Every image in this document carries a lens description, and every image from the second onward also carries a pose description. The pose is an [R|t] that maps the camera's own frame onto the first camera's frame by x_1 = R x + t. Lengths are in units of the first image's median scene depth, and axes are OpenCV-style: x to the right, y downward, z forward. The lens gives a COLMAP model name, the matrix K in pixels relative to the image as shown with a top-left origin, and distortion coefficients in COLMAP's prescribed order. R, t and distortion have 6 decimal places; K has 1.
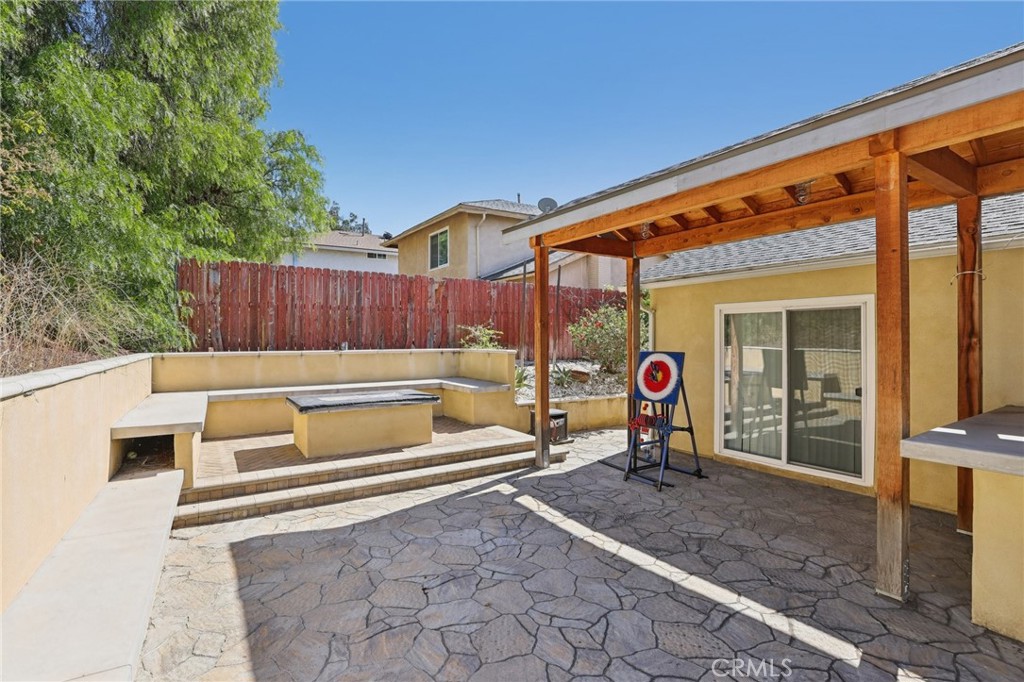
lens RADIAL K [[482.3, 0, 513.6], [0, 482.3, 341.9], [0, 0, 1]] dist [-0.022087, -0.000375]
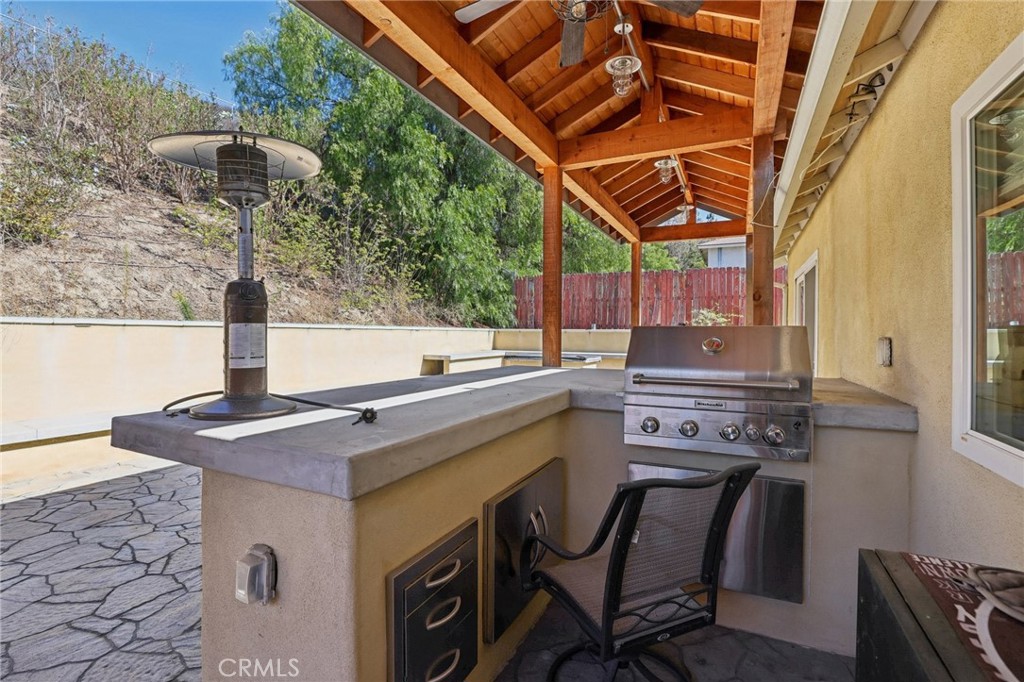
lens RADIAL K [[475.6, 0, 510.8], [0, 475.6, 334.5], [0, 0, 1]] dist [-0.024024, 0.001600]
pose [[0.516259, 0.008418, -0.856391, 0.740431], [-0.010579, 0.999938, 0.003451, 0.029856], [0.856367, 0.007278, 0.516316, 0.058487]]
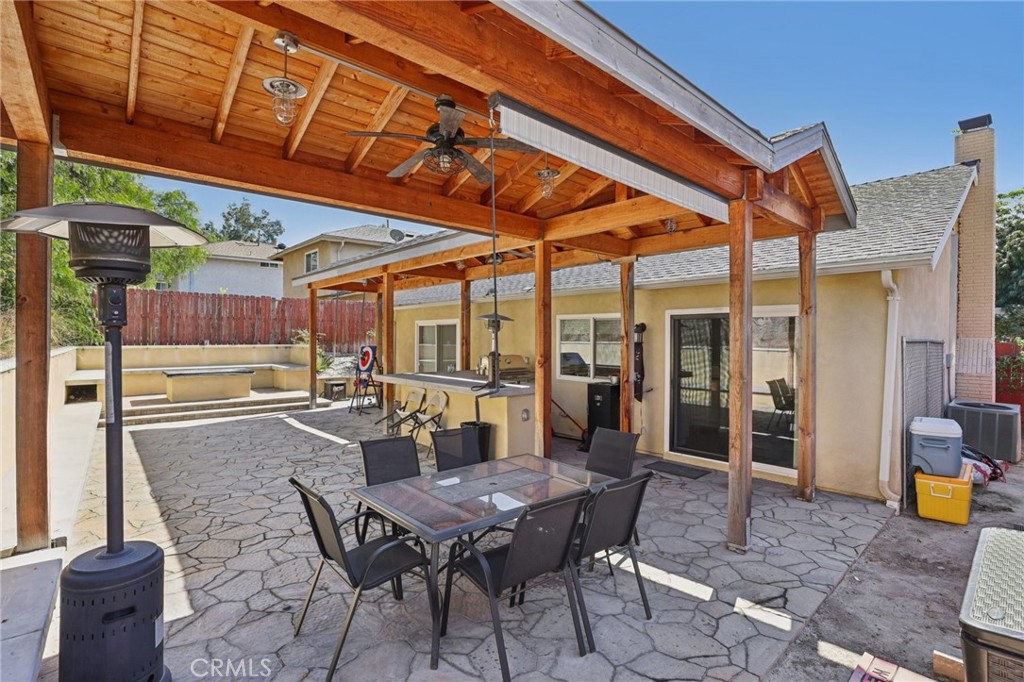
lens RADIAL K [[475.6, 0, 506.3], [0, 475.6, 340.3], [0, 0, 1]] dist [-0.024024, 0.001600]
pose [[0.989678, 0.005343, 0.143206, 0.403082], [-0.005037, 0.999984, -0.002502, -0.000192], [-0.143217, 0.001755, 0.989690, -0.675824]]
